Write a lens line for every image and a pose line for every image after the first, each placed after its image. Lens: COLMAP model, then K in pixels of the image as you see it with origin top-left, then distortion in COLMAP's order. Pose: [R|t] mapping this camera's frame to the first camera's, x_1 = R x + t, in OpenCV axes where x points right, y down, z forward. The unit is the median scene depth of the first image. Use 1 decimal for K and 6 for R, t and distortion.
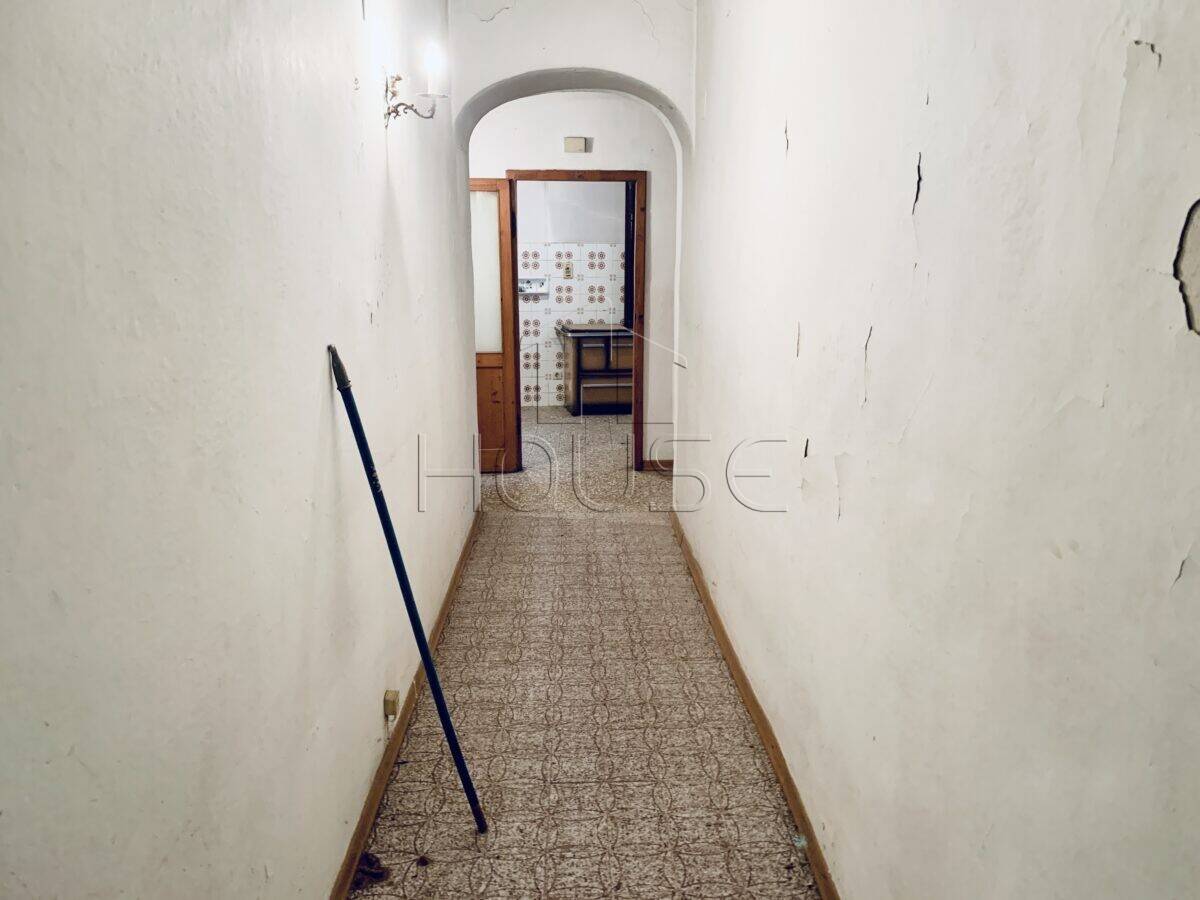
lens RADIAL K [[900.8, 0, 600.7], [0, 900.8, 450.8], [0, 0, 1]] dist [0.006120, -0.001628]
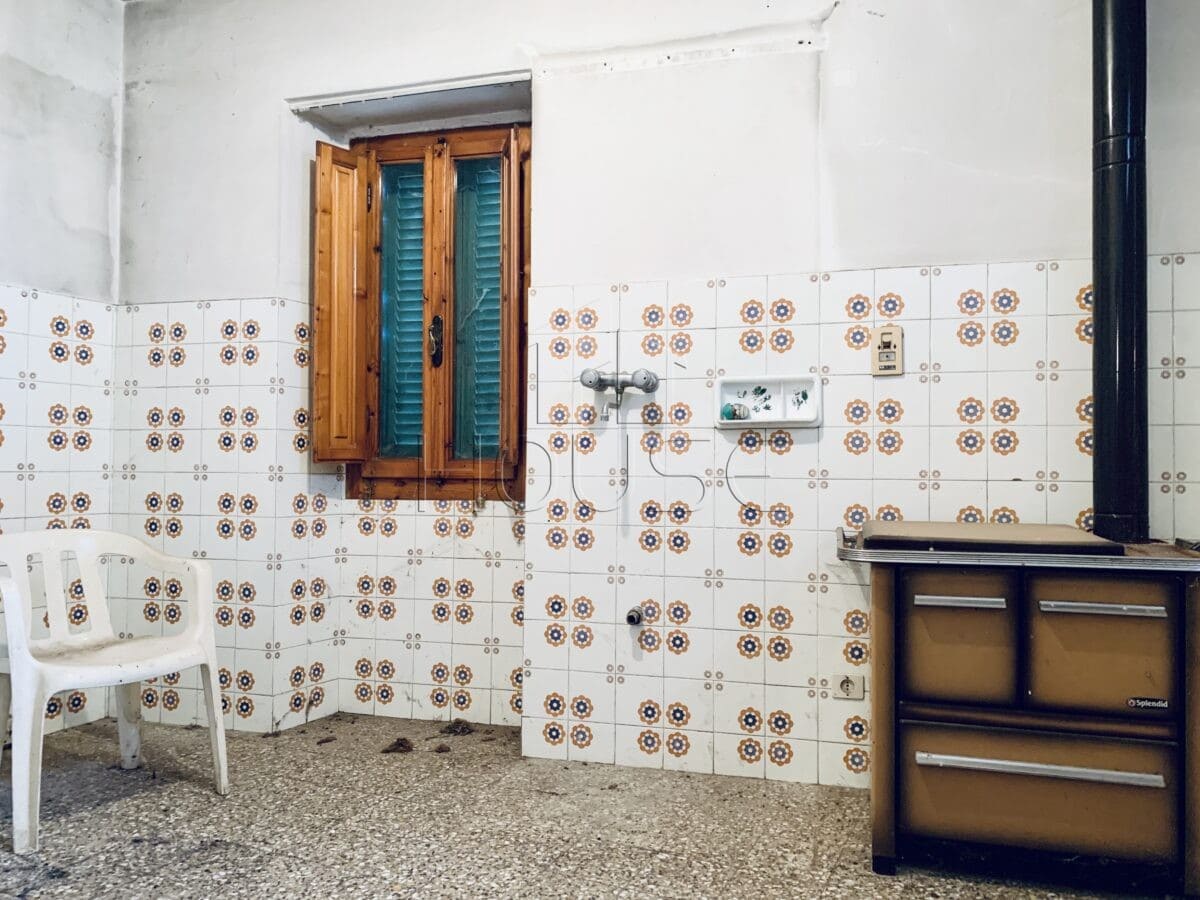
lens RADIAL K [[900.8, 0, 597.2], [0, 900.8, 453.7], [0, 0, 1]] dist [0.006120, -0.001628]
pose [[0.891591, -0.009311, -0.452745, 0.015572], [-0.093450, 0.974485, -0.204072, -0.091584], [0.443094, 0.224258, 0.867972, 0.688782]]
